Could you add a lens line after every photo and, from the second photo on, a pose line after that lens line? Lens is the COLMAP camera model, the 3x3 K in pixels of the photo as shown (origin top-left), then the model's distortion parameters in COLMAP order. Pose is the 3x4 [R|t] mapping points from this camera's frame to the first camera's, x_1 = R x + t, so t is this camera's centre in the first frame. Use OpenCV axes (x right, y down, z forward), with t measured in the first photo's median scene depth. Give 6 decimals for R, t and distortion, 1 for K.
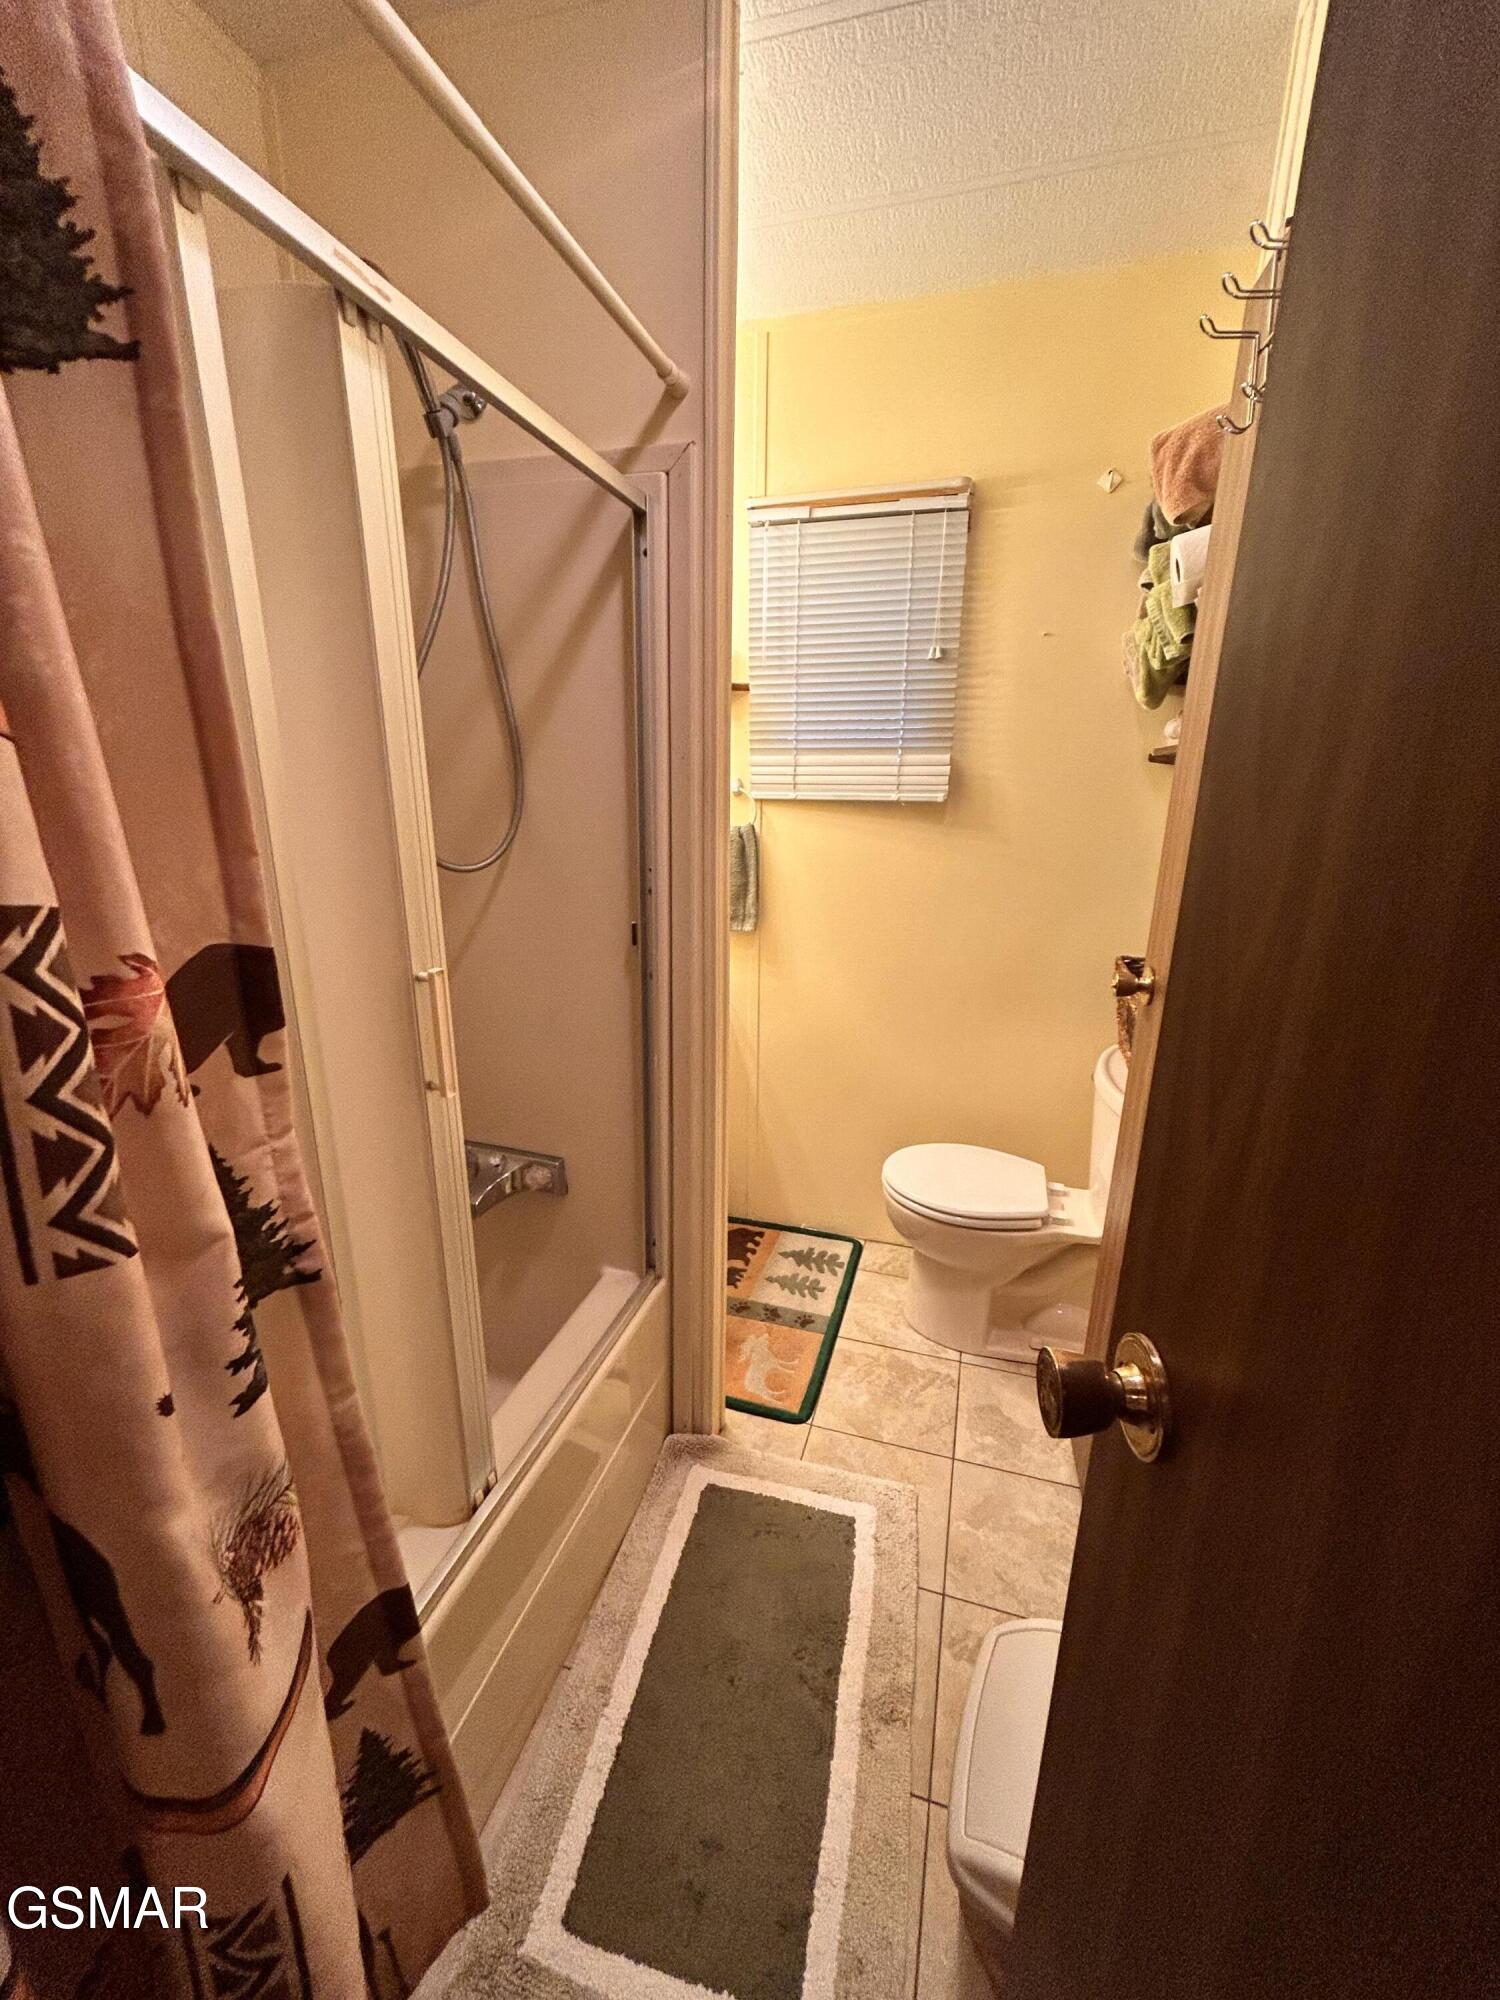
lens RADIAL K [[801.0, 0, 750.1], [0, 801.0, 1003.8], [0, 0, 1]] dist [0.001028, 0.000430]
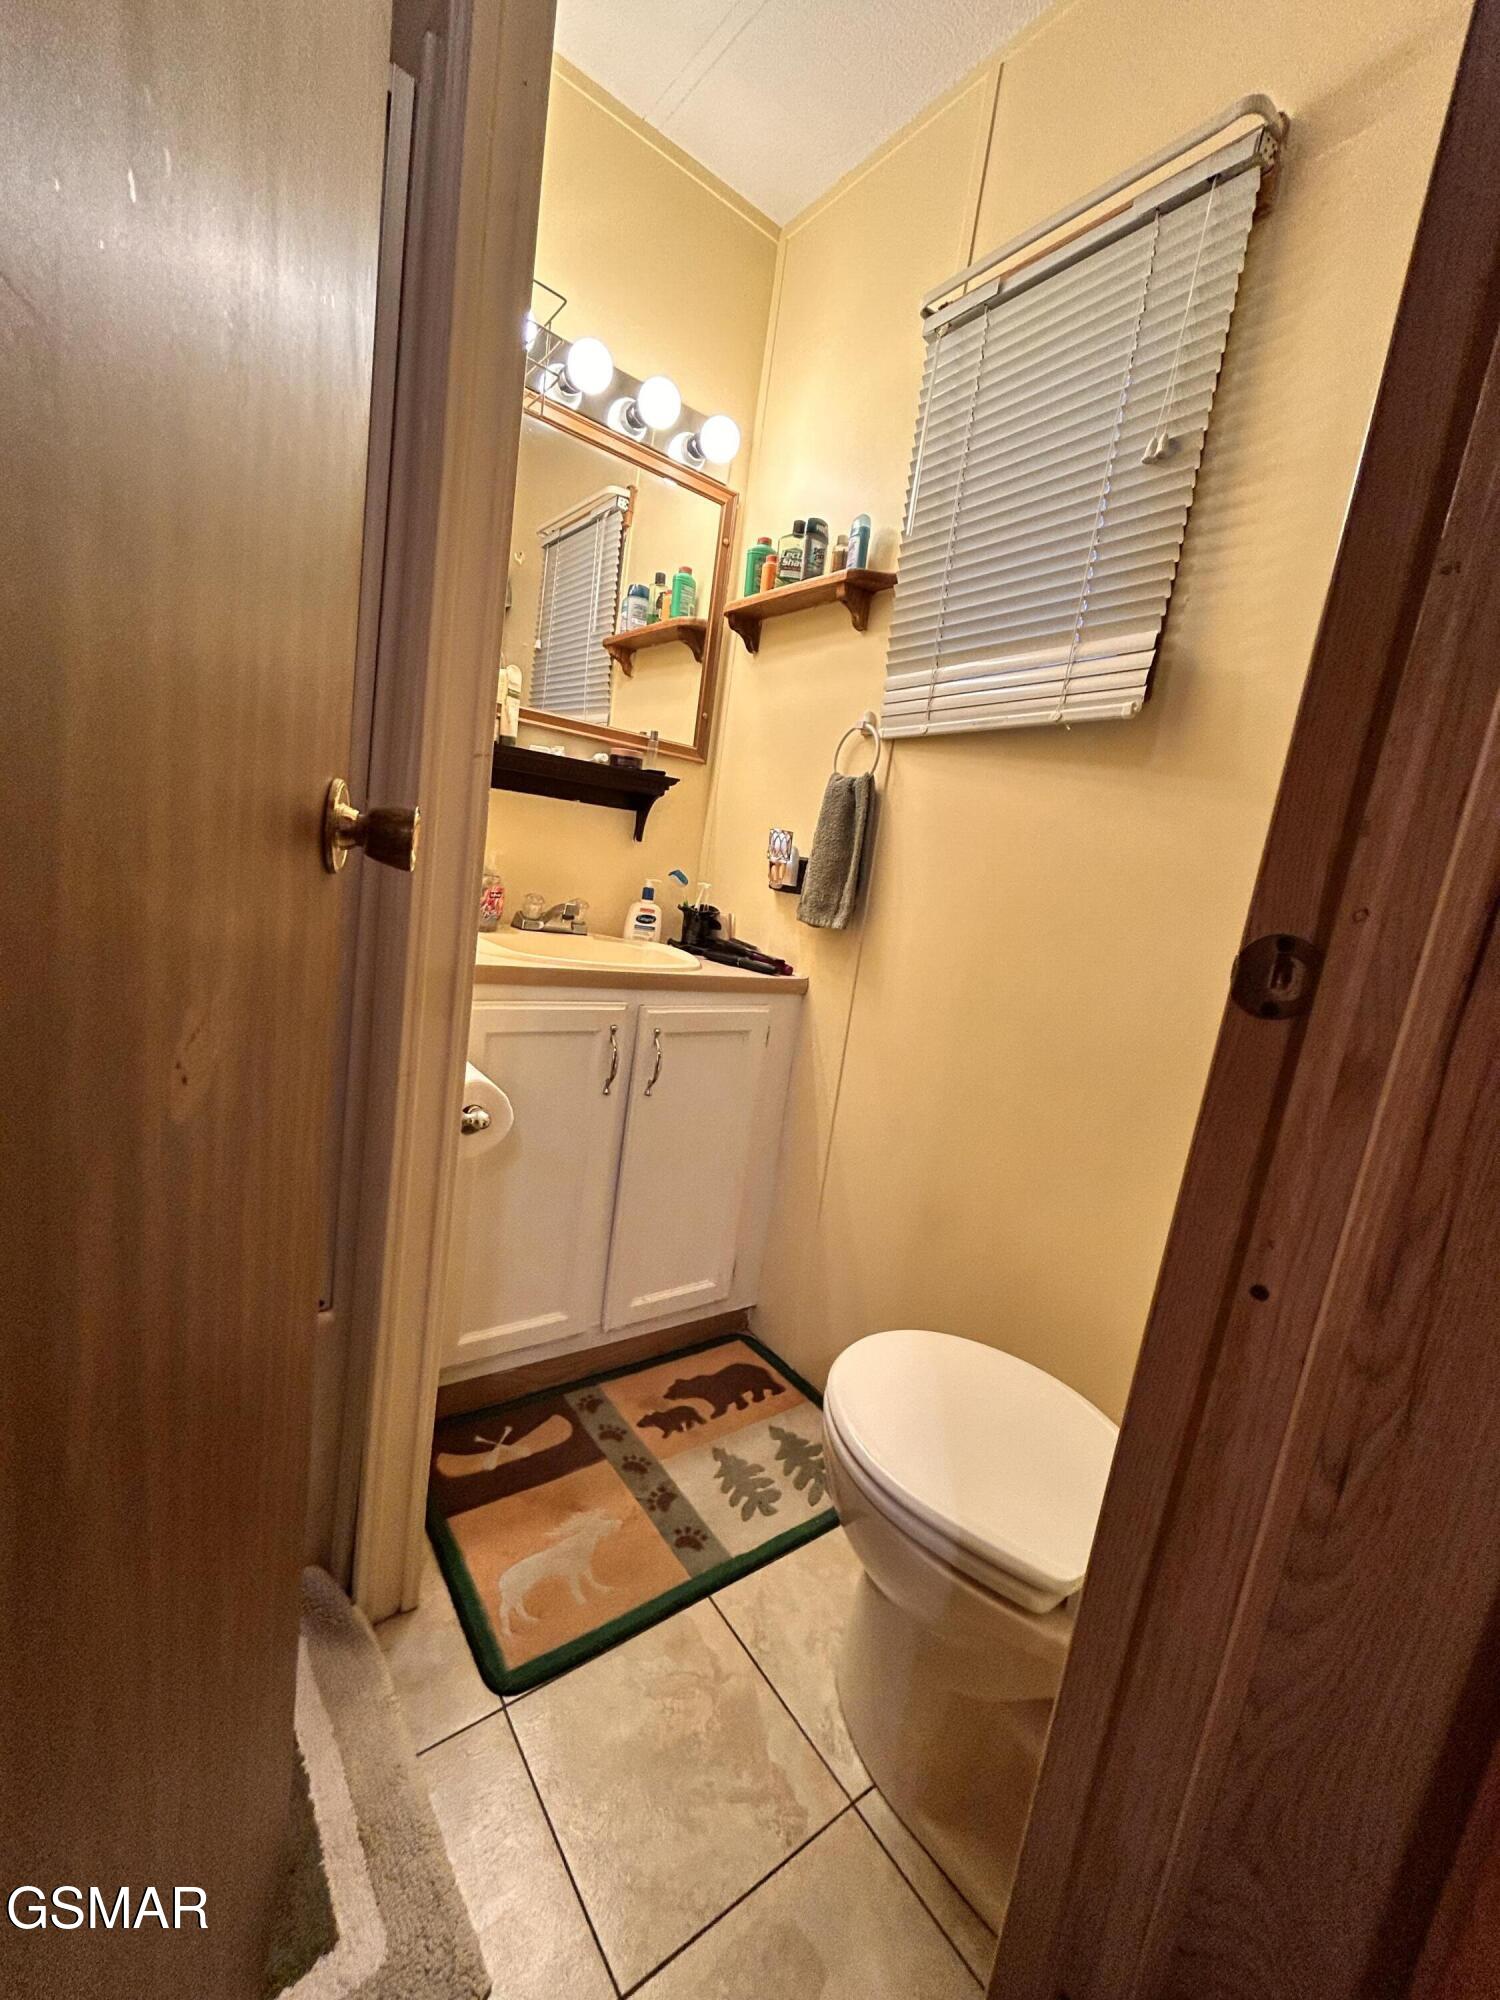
lens RADIAL K [[801.0, 0, 750.7], [0, 801.0, 1001.0], [0, 0, 1]] dist [0.001028, 0.000430]
pose [[0.802177, 0.199053, -0.562930, 0.357179], [-0.287911, 0.954900, -0.072619, 0.041954], [0.523087, 0.220327, 0.823308, 0.437197]]
